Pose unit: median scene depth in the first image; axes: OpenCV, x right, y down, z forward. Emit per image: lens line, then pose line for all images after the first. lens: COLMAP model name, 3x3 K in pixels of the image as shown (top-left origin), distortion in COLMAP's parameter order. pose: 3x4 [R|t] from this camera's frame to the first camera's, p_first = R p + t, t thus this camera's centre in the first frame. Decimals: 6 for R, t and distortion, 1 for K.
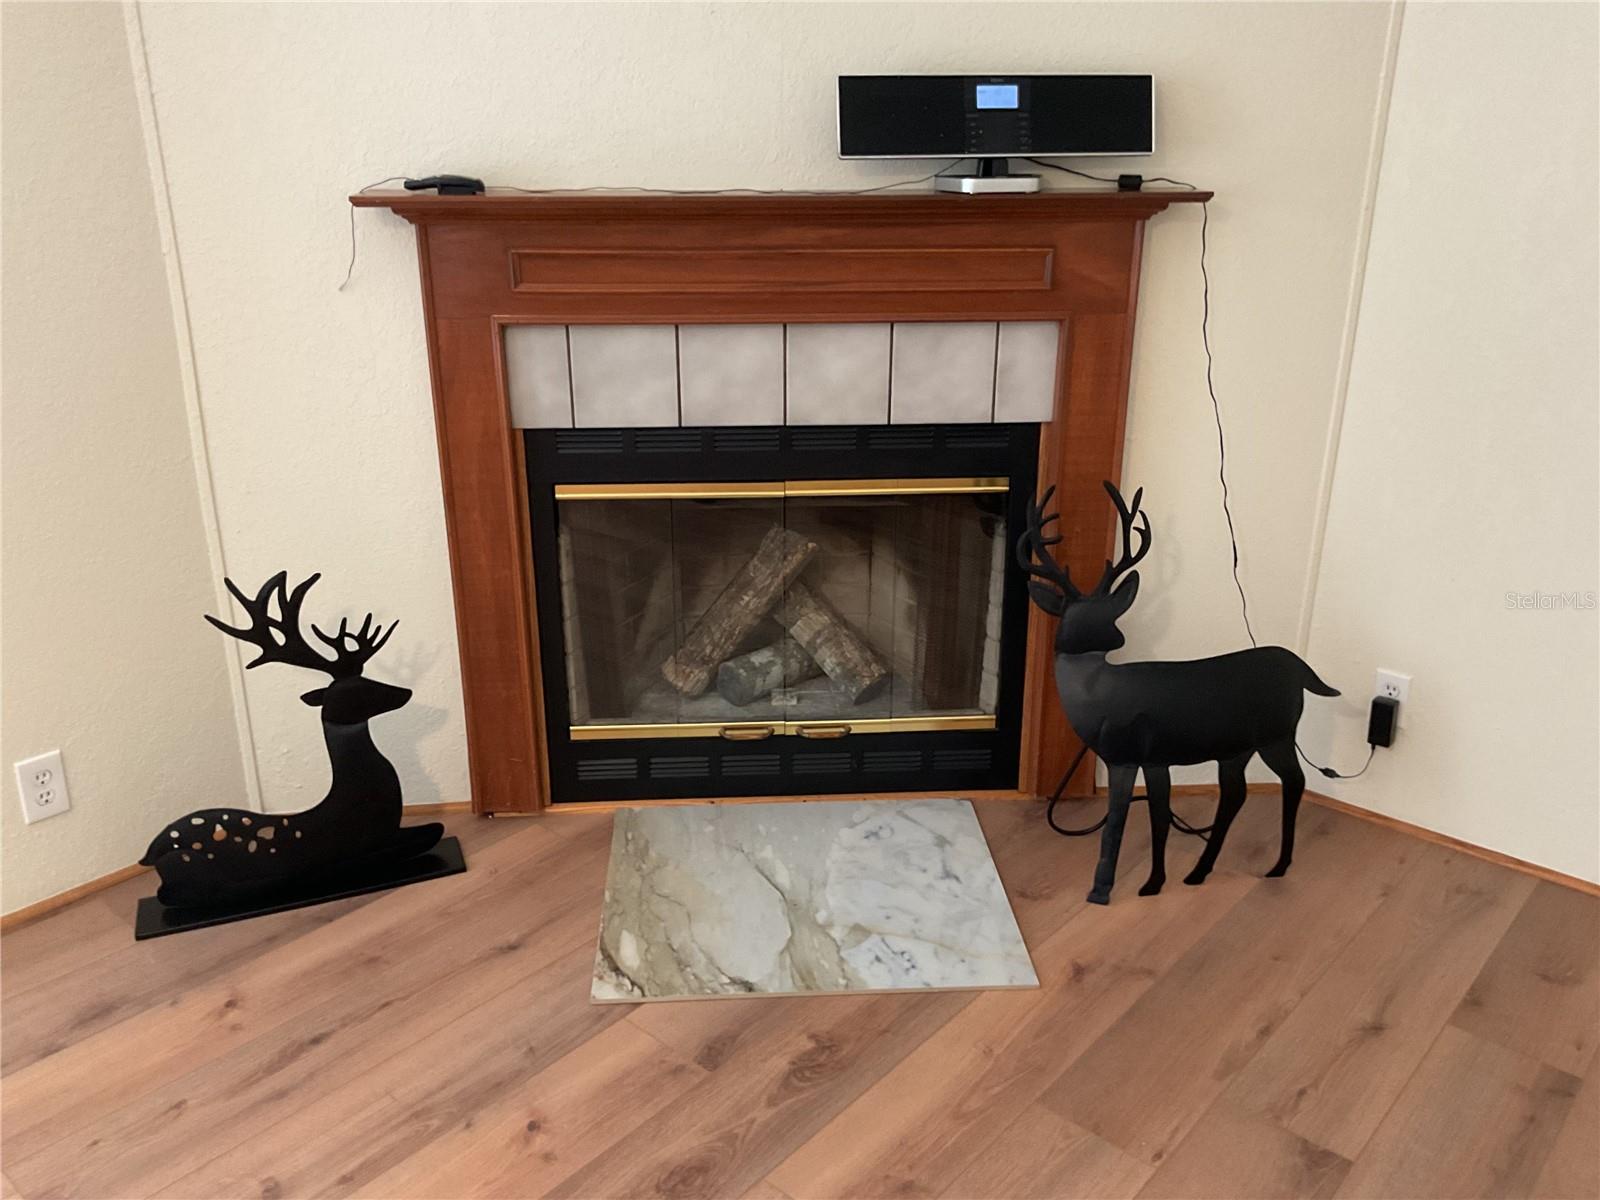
lens RADIAL K [[1332.7, 0, 798.7], [0, 1332.7, 591.0], [0, 0, 1]] dist [0.124618, -0.244785]
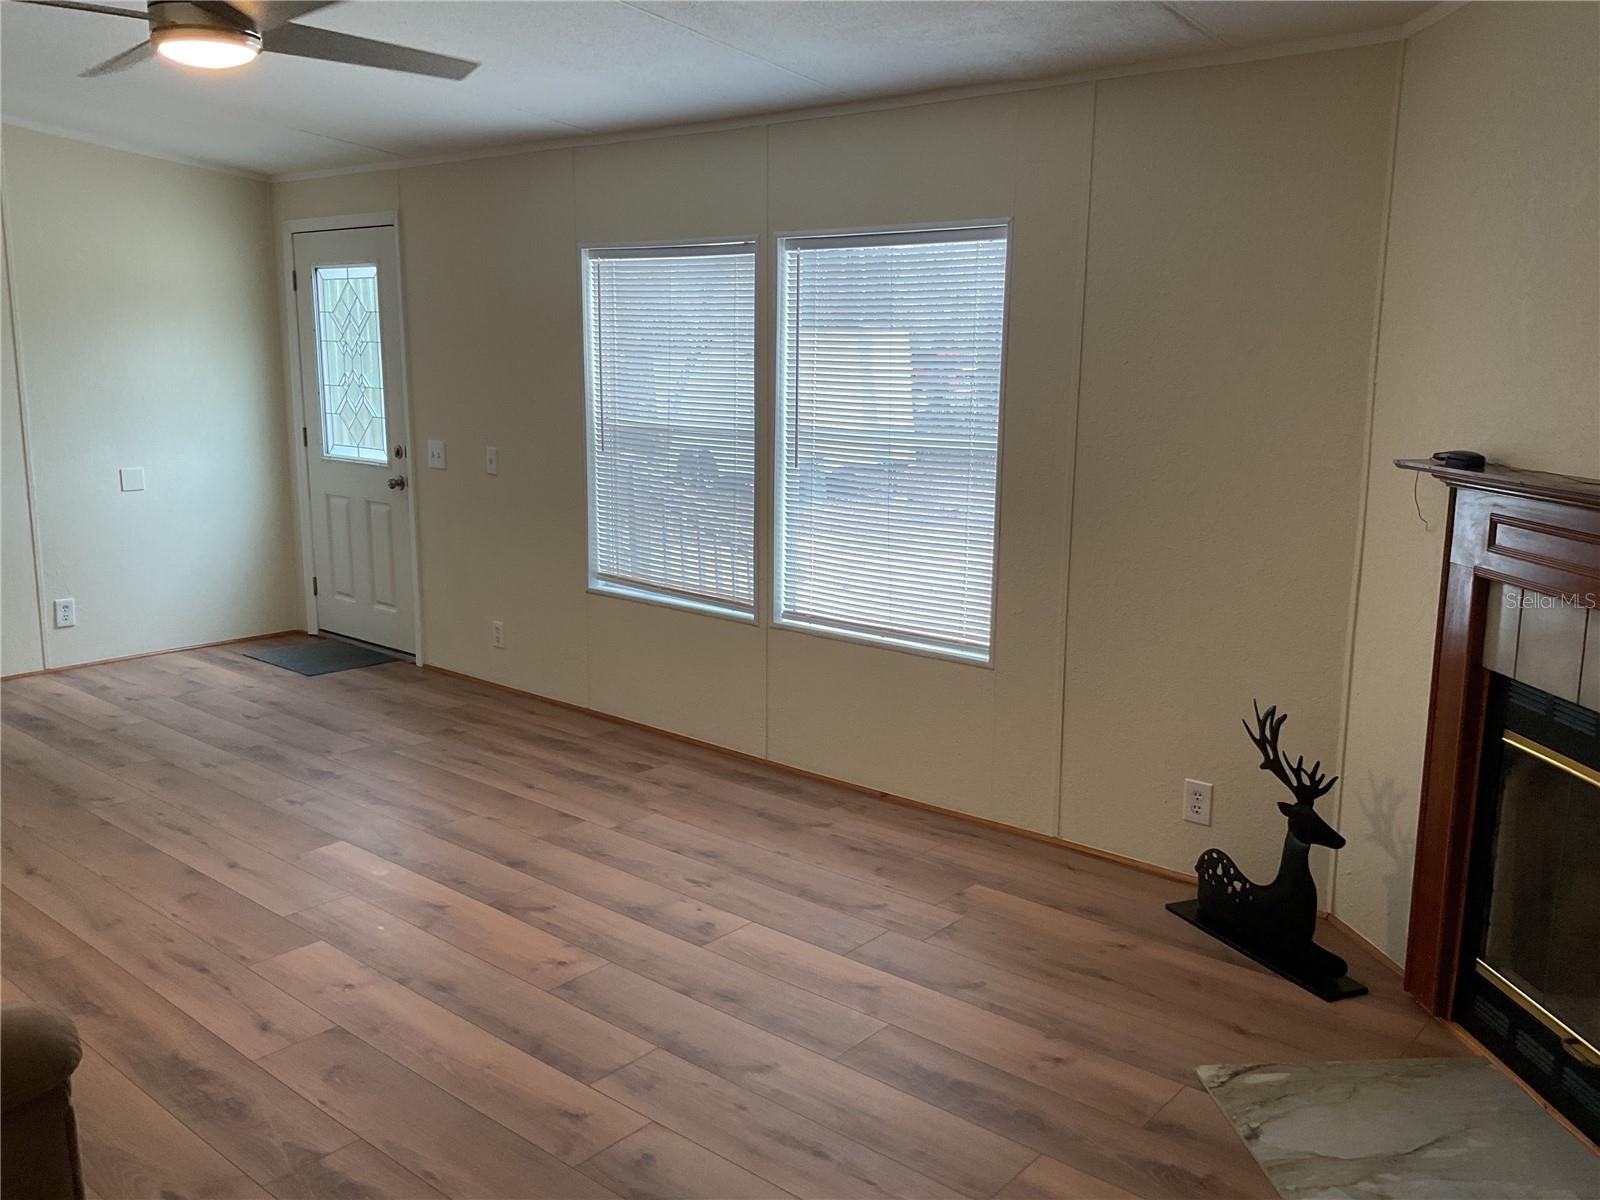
lens RADIAL K [[1332.7, 0, 798.7], [0, 1332.7, 591.0], [0, 0, 1]] dist [0.124618, -0.244785]
pose [[0.016046, 0.173771, -0.984655, 0.932481], [-0.357305, 0.920754, 0.156671, -0.160185], [0.933850, 0.349309, 0.076864, 0.367879]]
